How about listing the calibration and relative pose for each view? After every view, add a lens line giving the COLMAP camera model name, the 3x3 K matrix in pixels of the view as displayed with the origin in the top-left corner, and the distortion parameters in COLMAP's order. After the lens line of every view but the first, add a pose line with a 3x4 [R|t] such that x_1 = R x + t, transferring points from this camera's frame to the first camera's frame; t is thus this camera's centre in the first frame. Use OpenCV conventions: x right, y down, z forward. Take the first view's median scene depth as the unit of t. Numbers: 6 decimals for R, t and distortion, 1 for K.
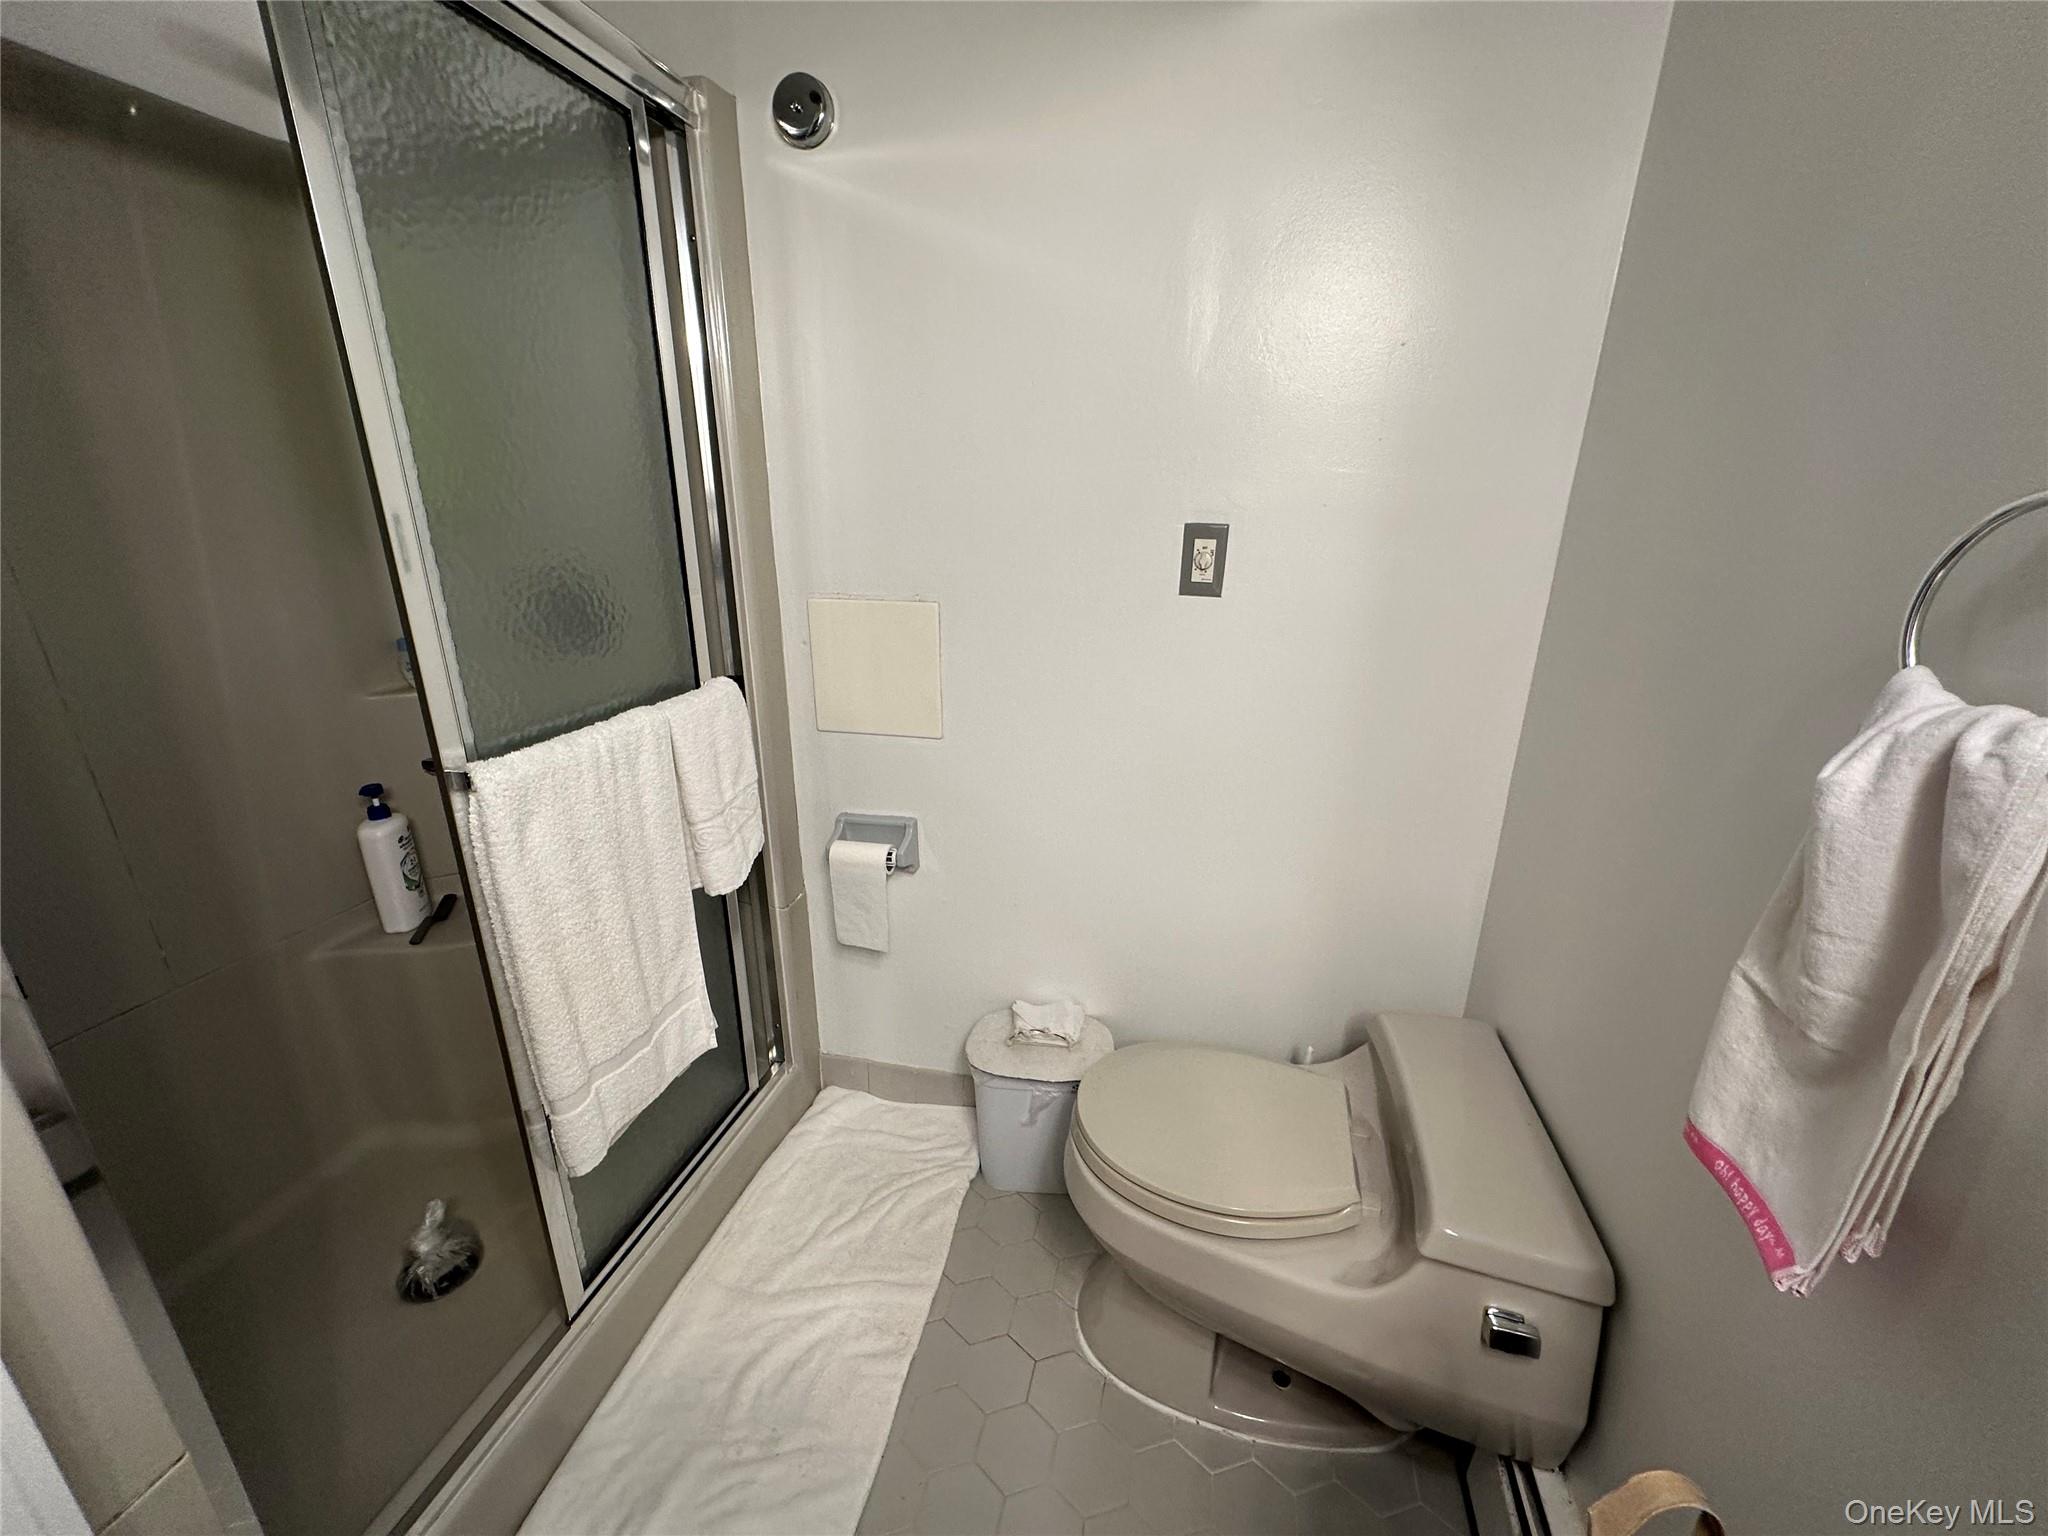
lens RADIAL K [[816.5, 0, 1024.0], [0, 816.5, 768.0], [0, 0, 1]] dist [0.001987, 0.000487]
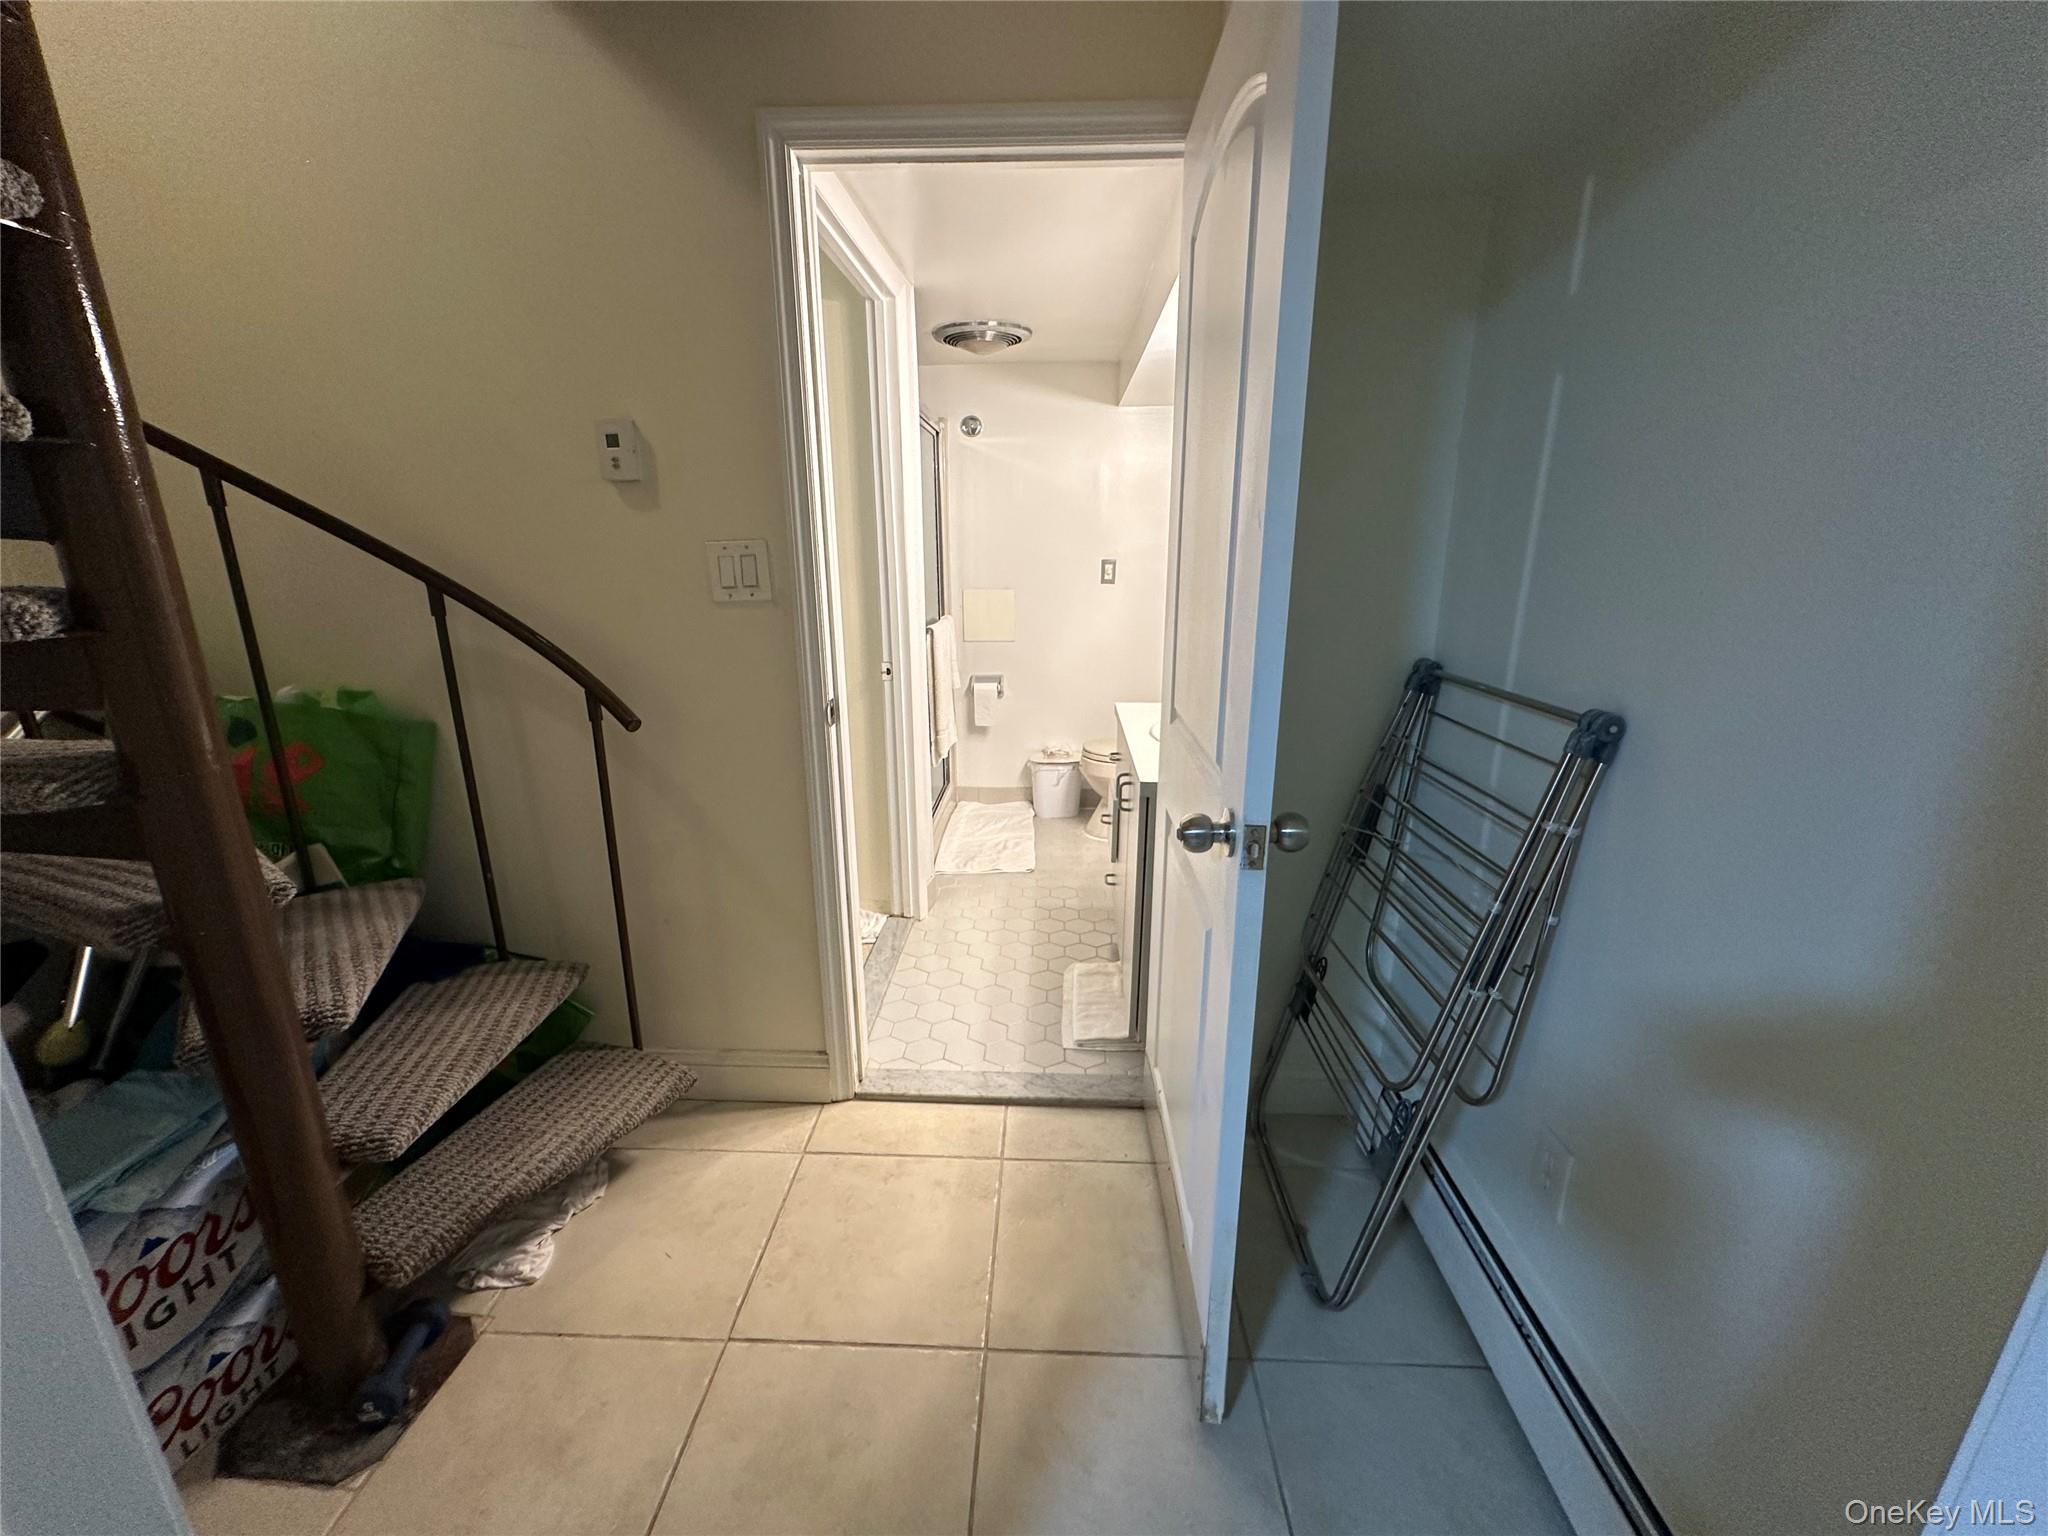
lens RADIAL K [[816.5, 0, 1024.0], [0, 816.5, 768.0], [0, 0, 1]] dist [0.001987, 0.000487]
pose [[0.978643, -0.059801, 0.196679, -0.721926], [0.069713, 0.996602, -0.043863, 0.577093], [-0.193387, 0.056637, 0.979486, -1.845671]]
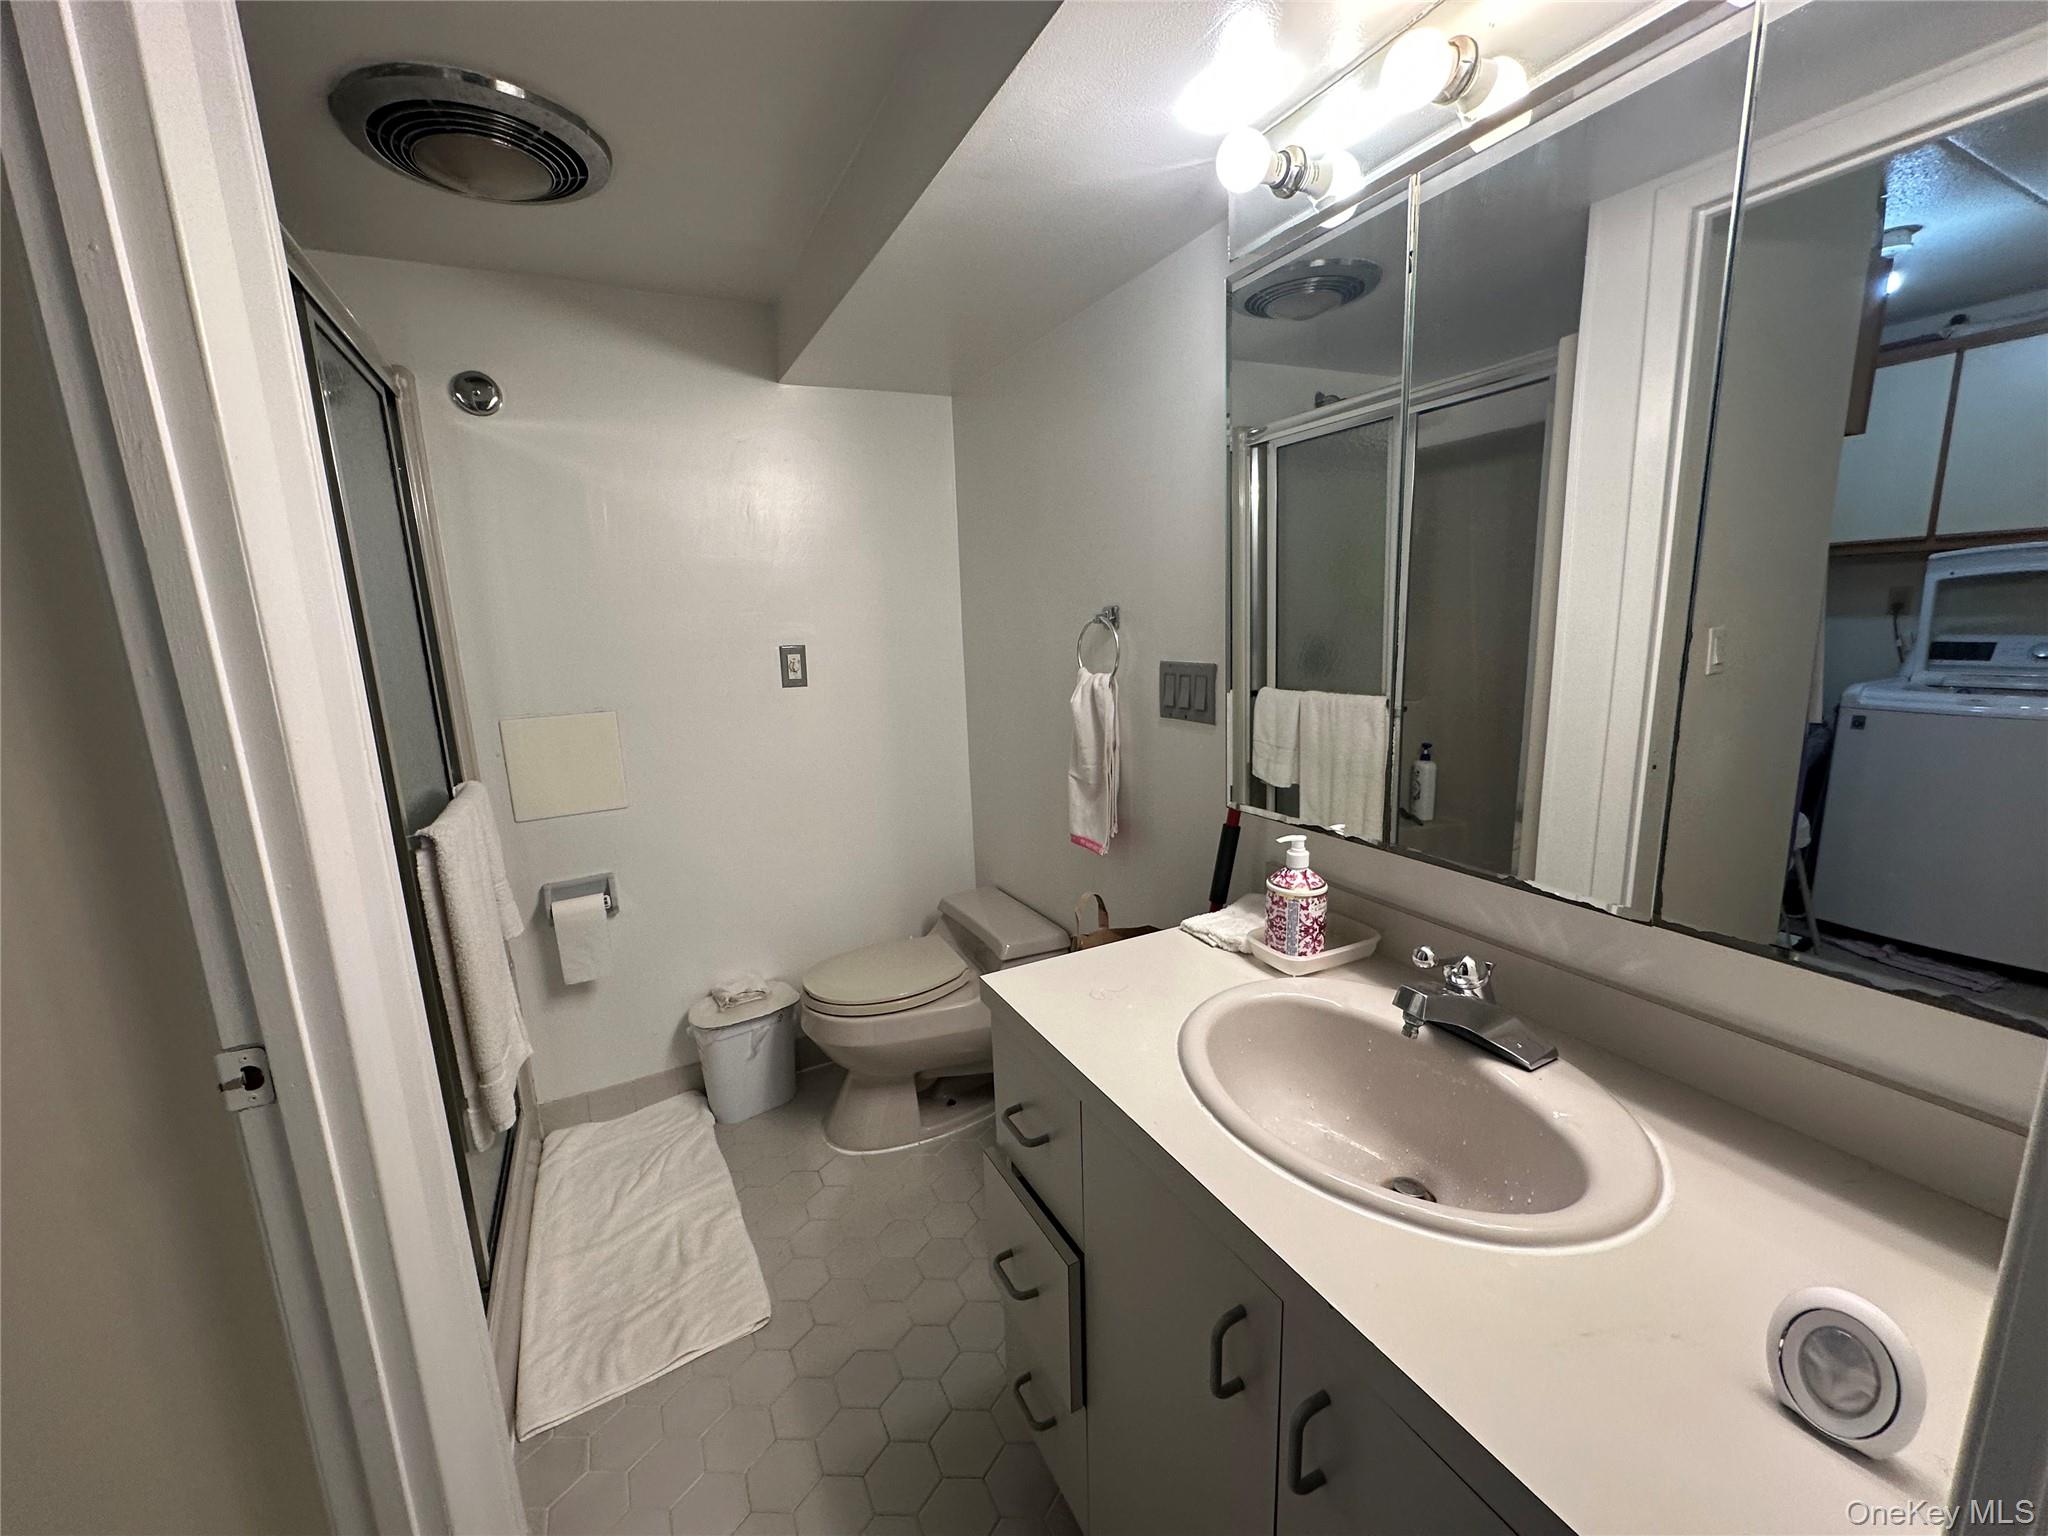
lens RADIAL K [[816.5, 0, 1024.0], [0, 816.5, 768.0], [0, 0, 1]] dist [0.001987, 0.000487]
pose [[0.749198, -0.156599, 0.643568, -0.563666], [0.249392, 0.966836, -0.055066, 0.169002], [-0.613601, 0.201756, 0.763406, -0.569820]]
